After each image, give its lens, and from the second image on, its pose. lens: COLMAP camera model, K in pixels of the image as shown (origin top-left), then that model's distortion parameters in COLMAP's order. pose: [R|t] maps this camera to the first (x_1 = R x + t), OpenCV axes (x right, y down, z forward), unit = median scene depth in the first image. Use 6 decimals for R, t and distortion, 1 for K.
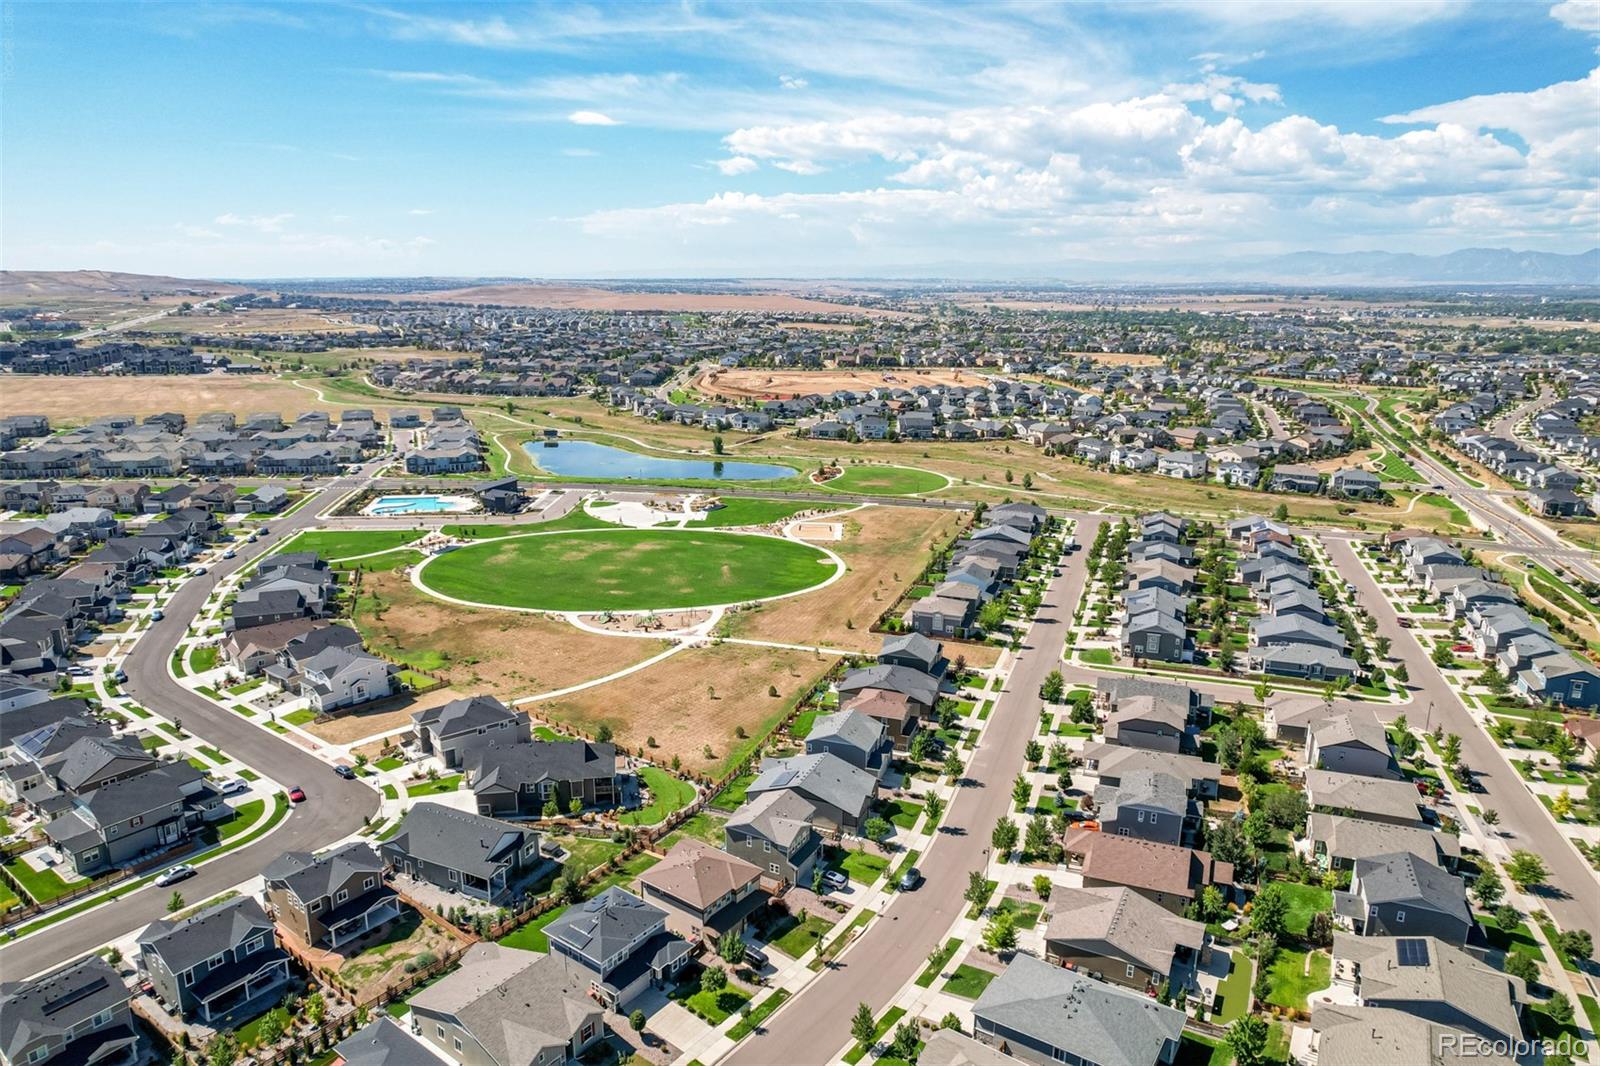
lens RADIAL K [[1024.1, 0, 803.7], [0, 1024.1, 523.2], [0, 0, 1]] dist [-0.075648, 0.068754]
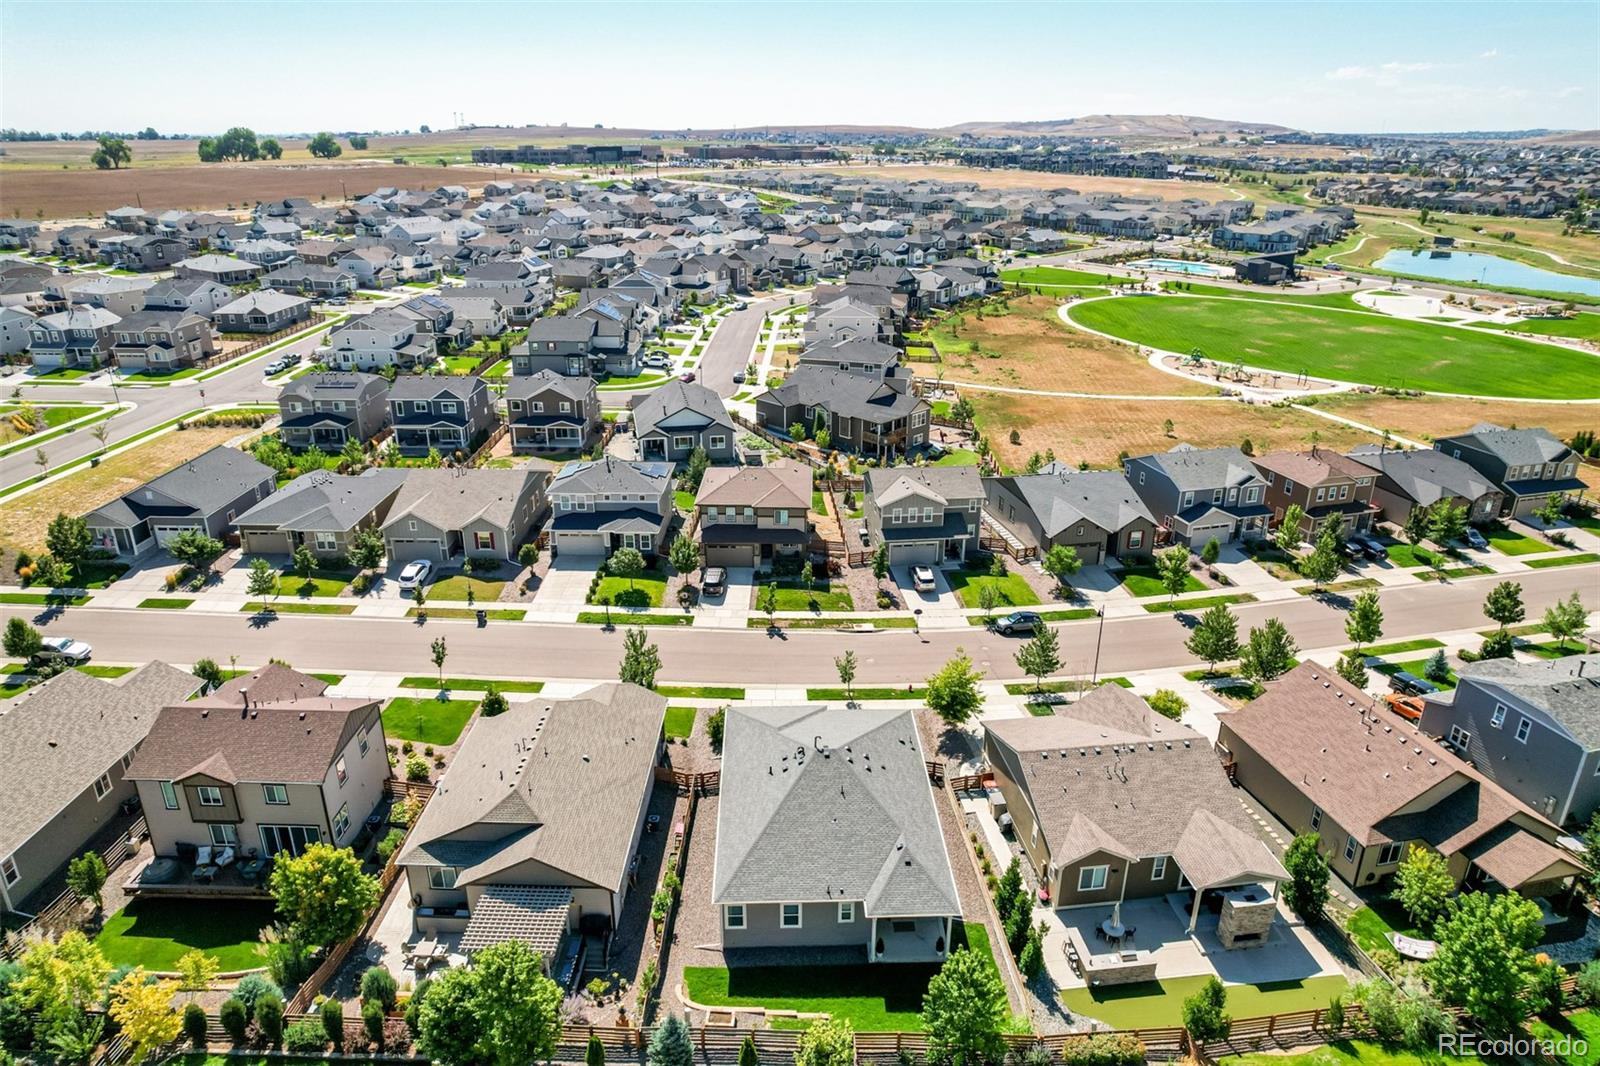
lens RADIAL K [[1018.7, 0, 803.7], [0, 1018.7, 537.4], [0, 0, 1]] dist [-0.072965, 0.060911]
pose [[0.577824, 0.299217, -0.759334, 0.306594], [-0.186750, 0.954162, 0.233880, 0.109039], [0.794508, 0.006664, 0.607217, 0.314249]]
